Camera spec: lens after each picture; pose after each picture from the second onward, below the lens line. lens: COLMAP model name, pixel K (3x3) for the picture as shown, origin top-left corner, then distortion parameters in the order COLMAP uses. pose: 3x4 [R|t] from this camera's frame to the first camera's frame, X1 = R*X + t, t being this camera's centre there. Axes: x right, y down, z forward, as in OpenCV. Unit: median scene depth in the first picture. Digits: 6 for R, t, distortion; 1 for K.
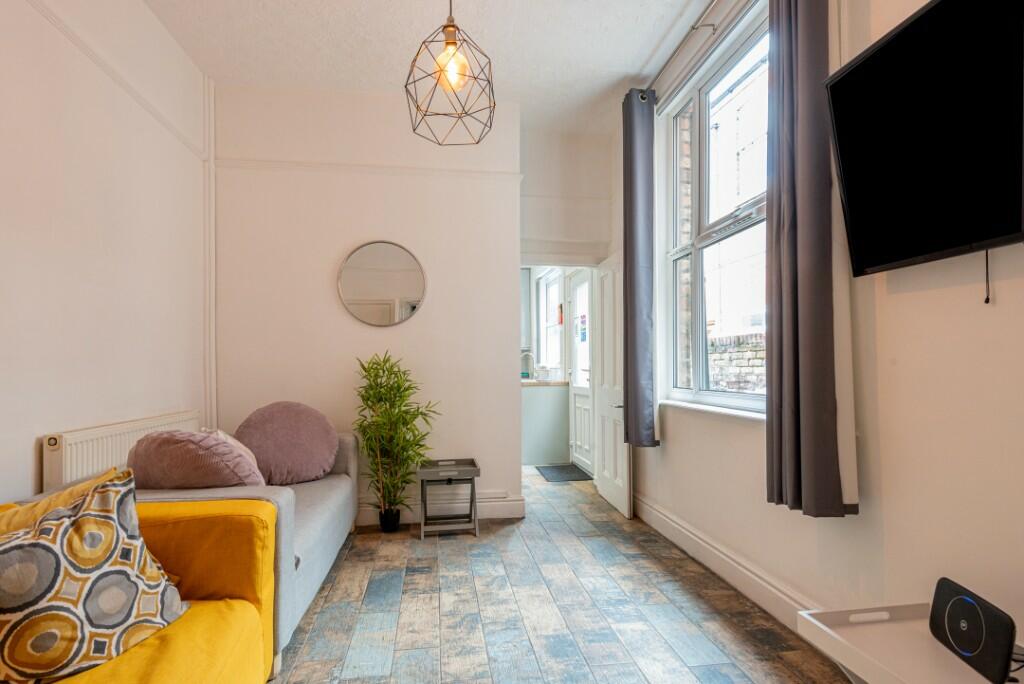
lens RADIAL K [[523.4, 0, 513.9], [0, 523.4, 364.9], [0, 0, 1]] dist [-0.004197, 0.000341]
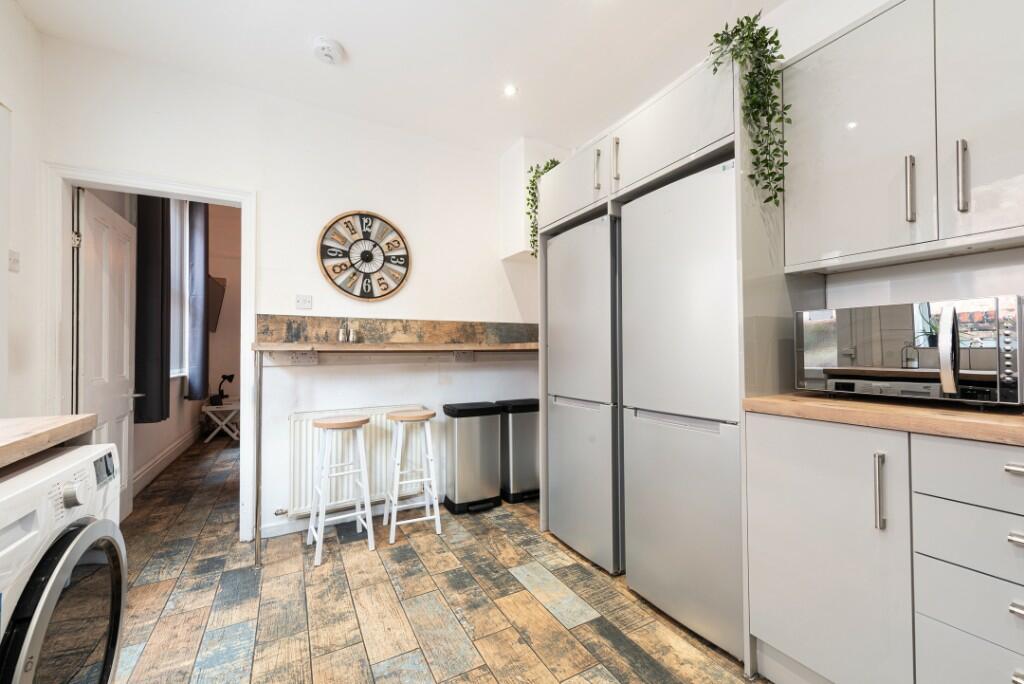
lens RADIAL K [[401.5, 0, 508.1], [0, 401.5, 348.2], [0, 0, 1]] dist [0.000506, -0.000083]
pose [[-0.936891, 0.004769, -0.349590, -0.215163], [0.010275, 0.999851, -0.013899, 0.017494], [0.349471, -0.016614, -0.936800, 2.494279]]
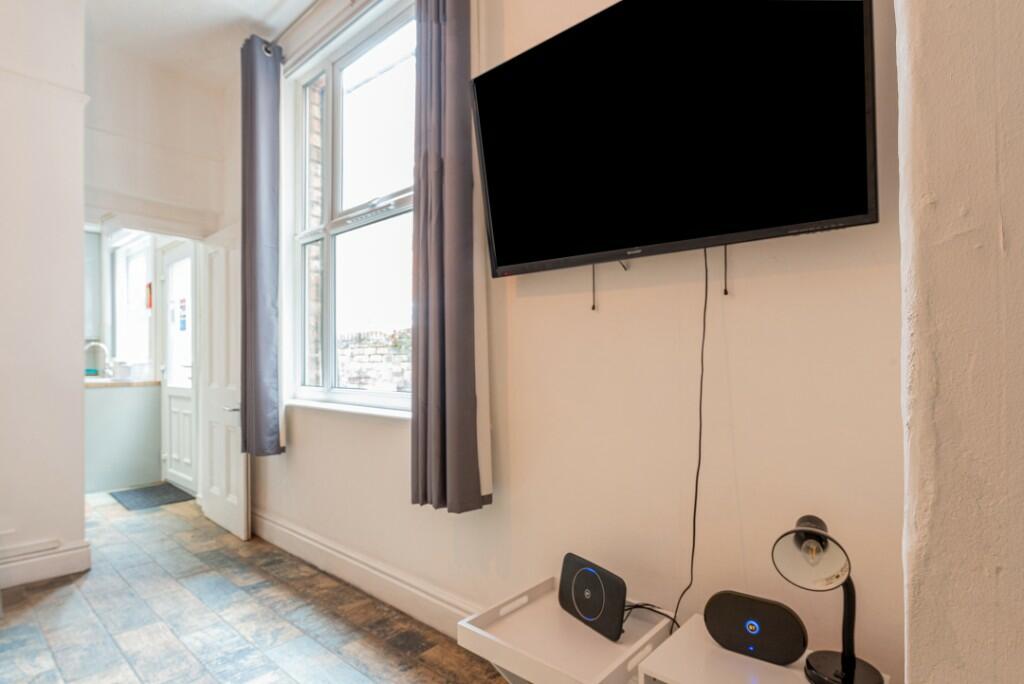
lens RADIAL K [[523.4, 0, 505.1], [0, 523.4, 362.9], [0, 0, 1]] dist [-0.004197, 0.000341]
pose [[0.770497, 0.003125, 0.637436, 0.001770], [-0.006193, 0.999977, 0.002583, -0.000446], [-0.637414, -0.005938, 0.770499, 0.097651]]
